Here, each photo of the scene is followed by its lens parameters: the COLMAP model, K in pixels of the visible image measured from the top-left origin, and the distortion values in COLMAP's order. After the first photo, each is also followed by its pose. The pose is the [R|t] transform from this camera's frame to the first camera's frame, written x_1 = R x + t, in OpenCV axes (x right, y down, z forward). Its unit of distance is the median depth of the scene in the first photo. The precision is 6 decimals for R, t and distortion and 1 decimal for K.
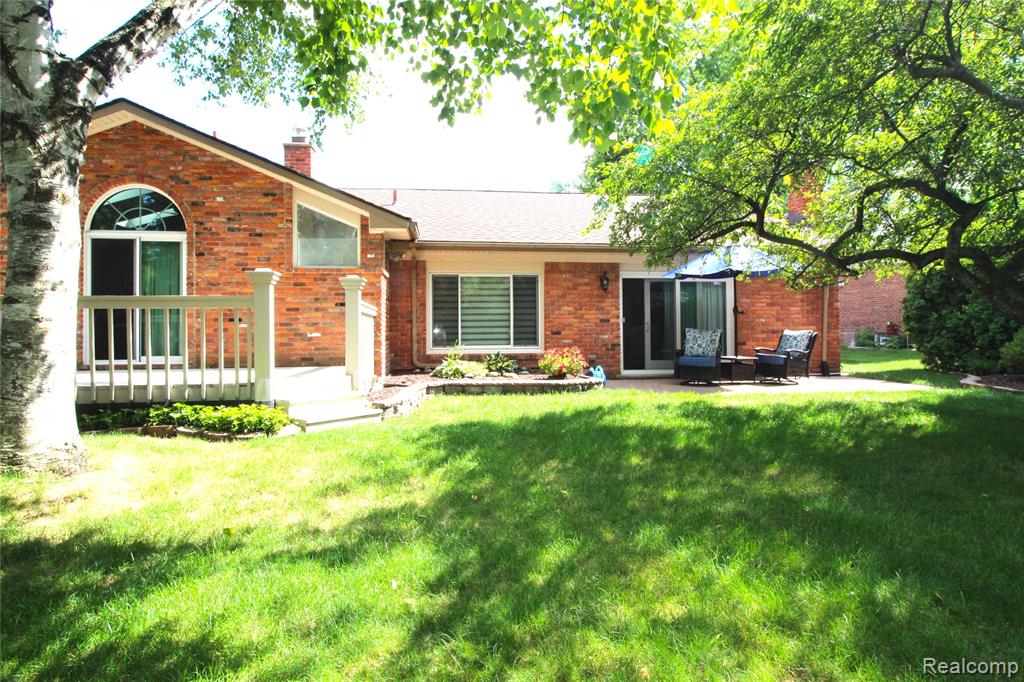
lens RADIAL K [[575.2, 0, 514.2], [0, 575.2, 333.4], [0, 0, 1]] dist [-0.001695, -0.003144]
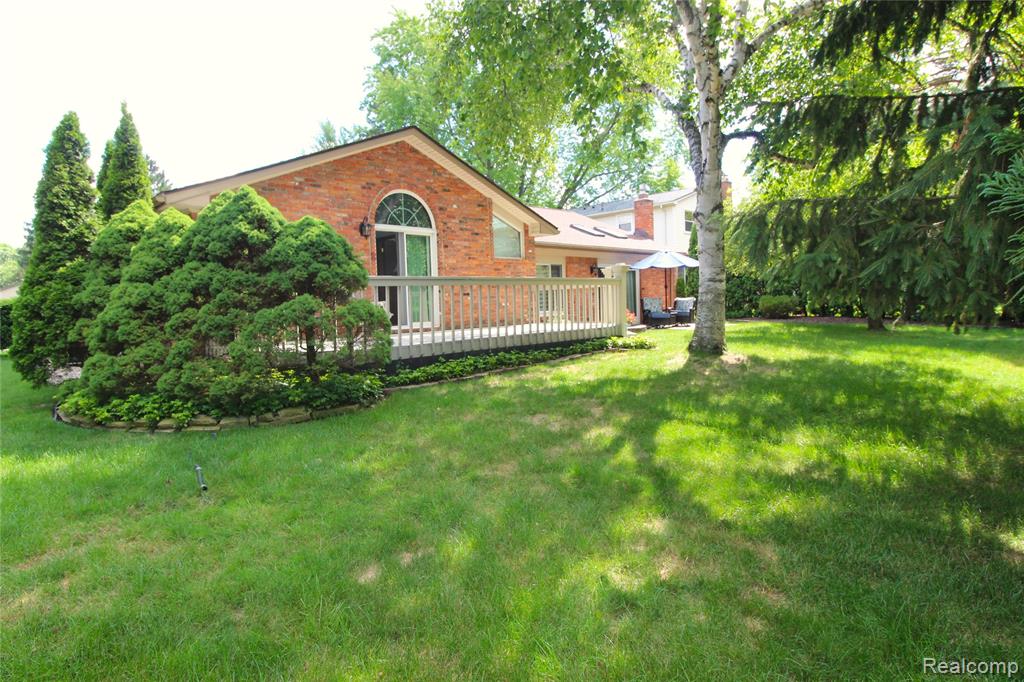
lens RADIAL K [[575.2, 0, 510.9], [0, 575.2, 346.2], [0, 0, 1]] dist [-0.001695, -0.003144]
pose [[0.803557, -0.062861, 0.591899, -1.240518], [0.031291, 0.997494, 0.063456, 0.017502], [-0.594405, -0.032469, 0.803510, -0.198651]]
